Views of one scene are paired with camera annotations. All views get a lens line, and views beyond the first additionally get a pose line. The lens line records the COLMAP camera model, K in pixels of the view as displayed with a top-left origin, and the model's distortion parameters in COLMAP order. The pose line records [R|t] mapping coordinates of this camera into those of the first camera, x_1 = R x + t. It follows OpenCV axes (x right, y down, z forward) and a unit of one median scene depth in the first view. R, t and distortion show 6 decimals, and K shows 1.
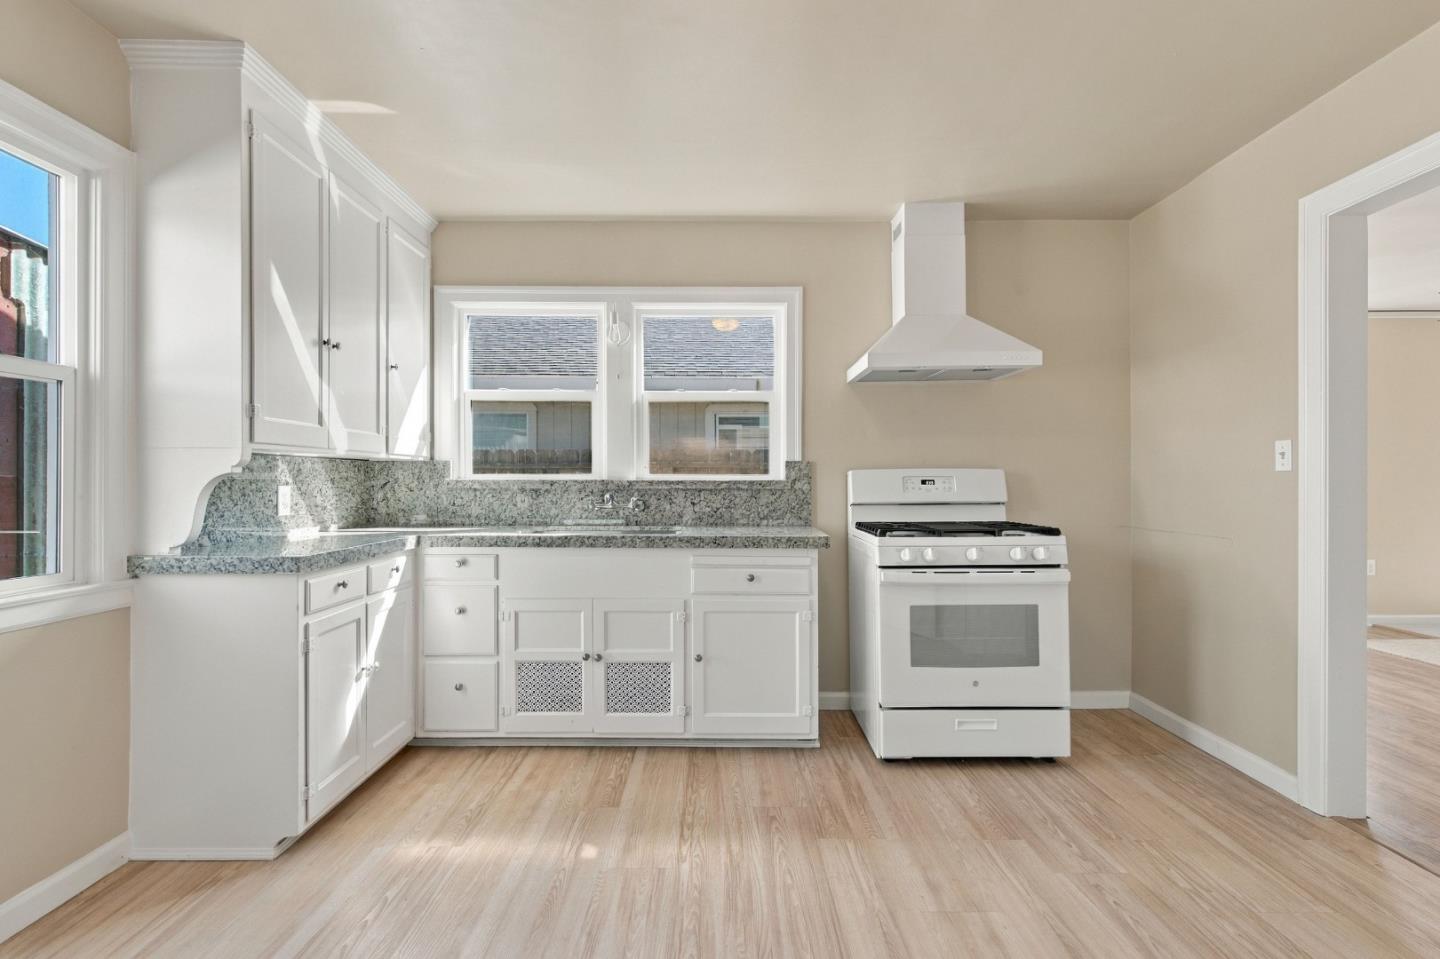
lens RADIAL K [[657.3, 0, 718.7], [0, 657.3, 480.0], [0, 0, 1]] dist [-0.000455, -0.001274]
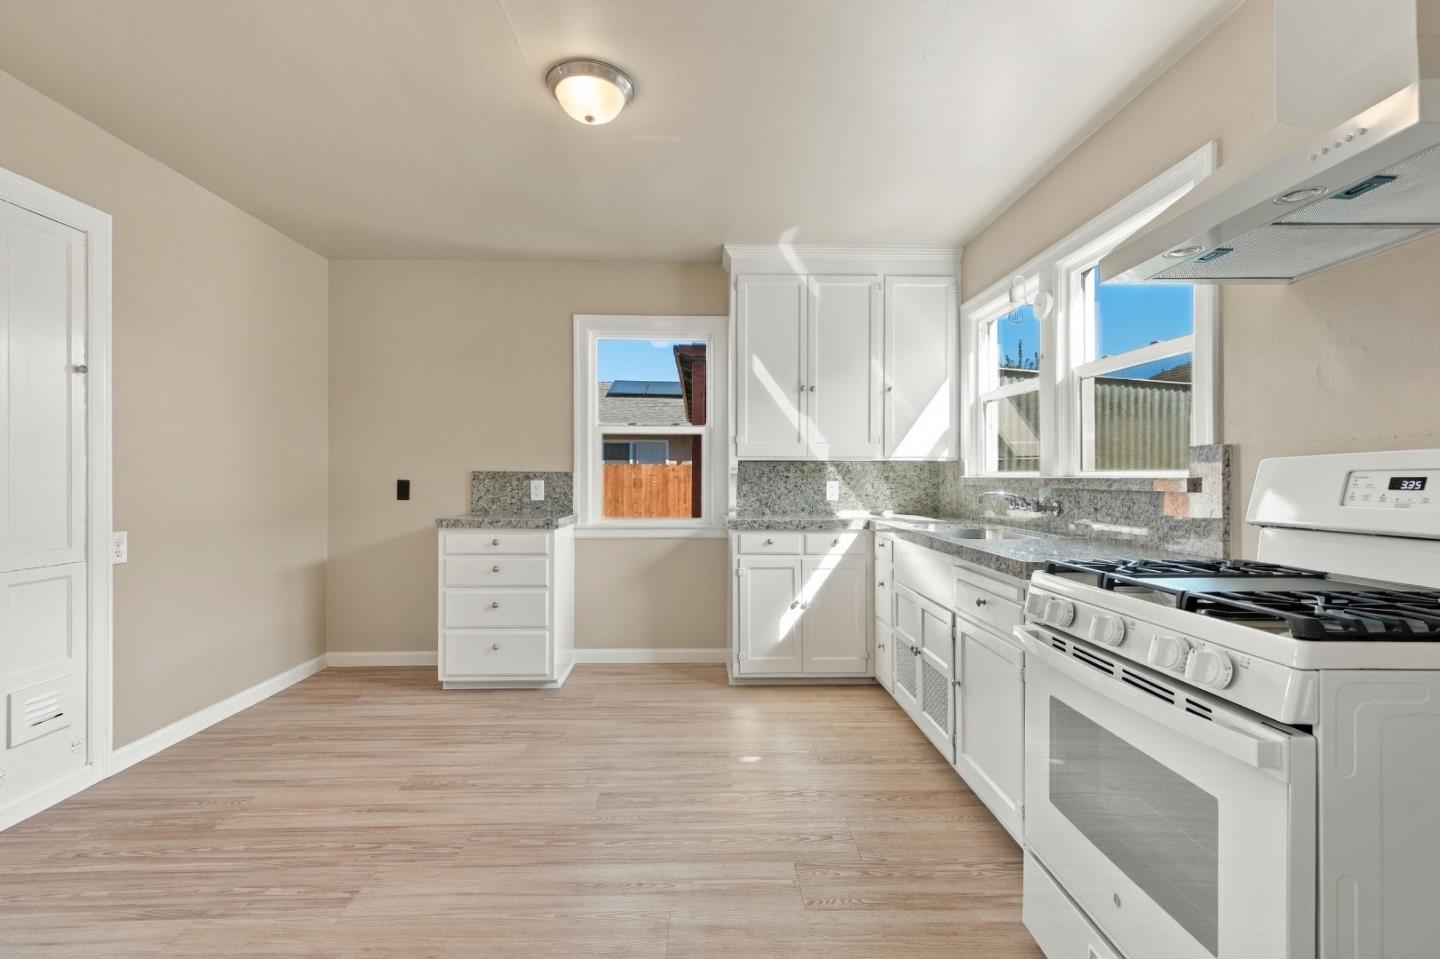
lens RADIAL K [[657.3, 0, 718.7], [0, 657.3, 480.0], [0, 0, 1]] dist [-0.000455, -0.001274]
pose [[0.025955, 0.004402, -0.999653, 0.755974], [0.000175, 0.999990, 0.004408, -0.000770], [0.999663, -0.000289, 0.025954, 0.608626]]
